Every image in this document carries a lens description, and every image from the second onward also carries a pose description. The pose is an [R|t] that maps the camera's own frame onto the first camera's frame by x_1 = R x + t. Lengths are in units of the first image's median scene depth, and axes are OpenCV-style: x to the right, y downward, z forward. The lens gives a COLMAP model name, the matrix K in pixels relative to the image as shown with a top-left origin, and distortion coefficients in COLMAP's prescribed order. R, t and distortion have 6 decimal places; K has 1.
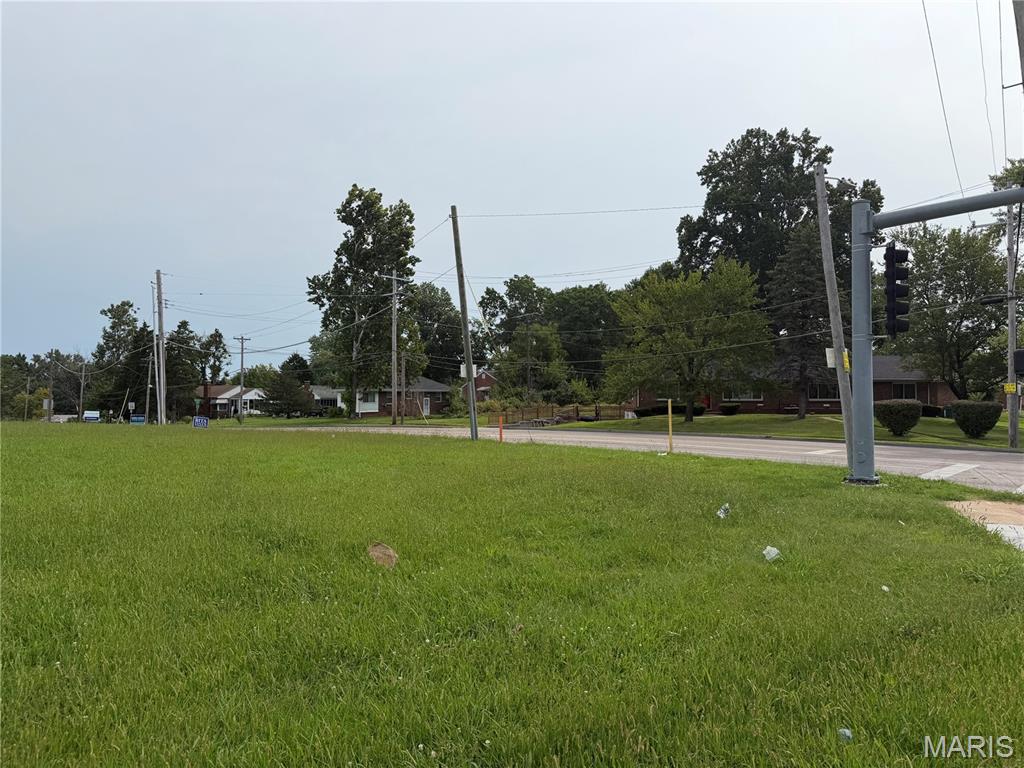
lens RADIAL K [[715.3, 0, 512.0], [0, 715.3, 384.0], [0, 0, 1]] dist [-0.002407, -0.000358]
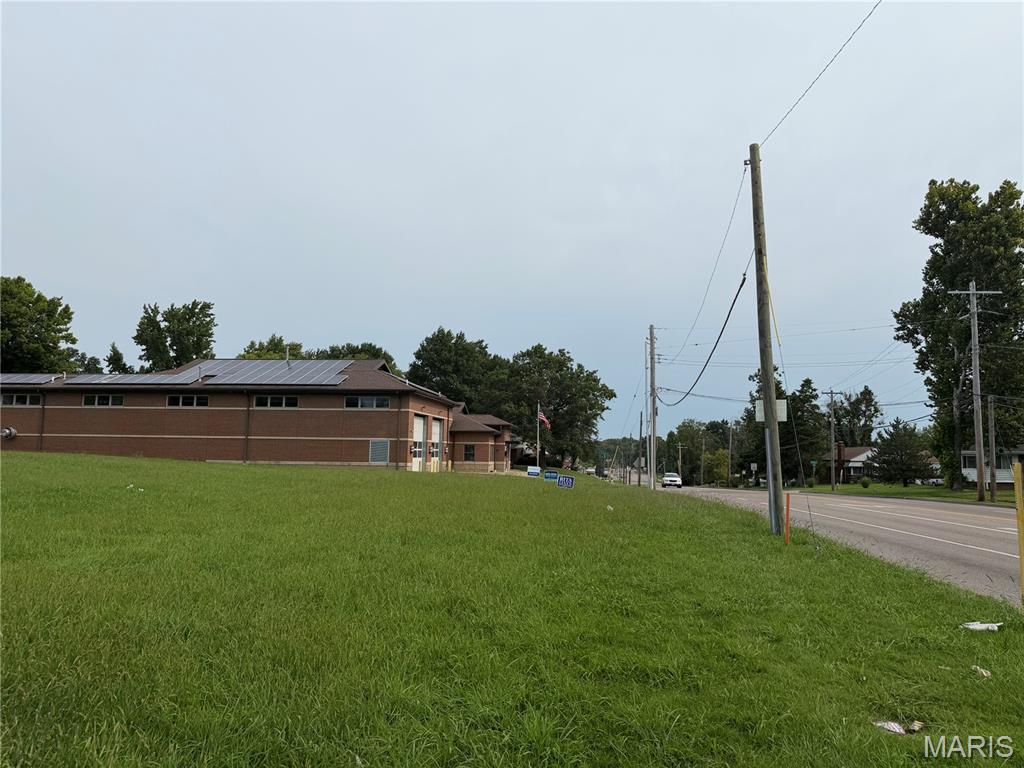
lens RADIAL K [[705.9, 0, 512.0], [0, 705.9, 384.0], [0, 0, 1]] dist [0.047803, -0.000831]
pose [[0.588633, -0.074750, -0.804937, 0.080479], [0.002452, 0.995876, -0.090689, 0.003962], [0.808396, 0.051409, 0.586389, 0.137456]]
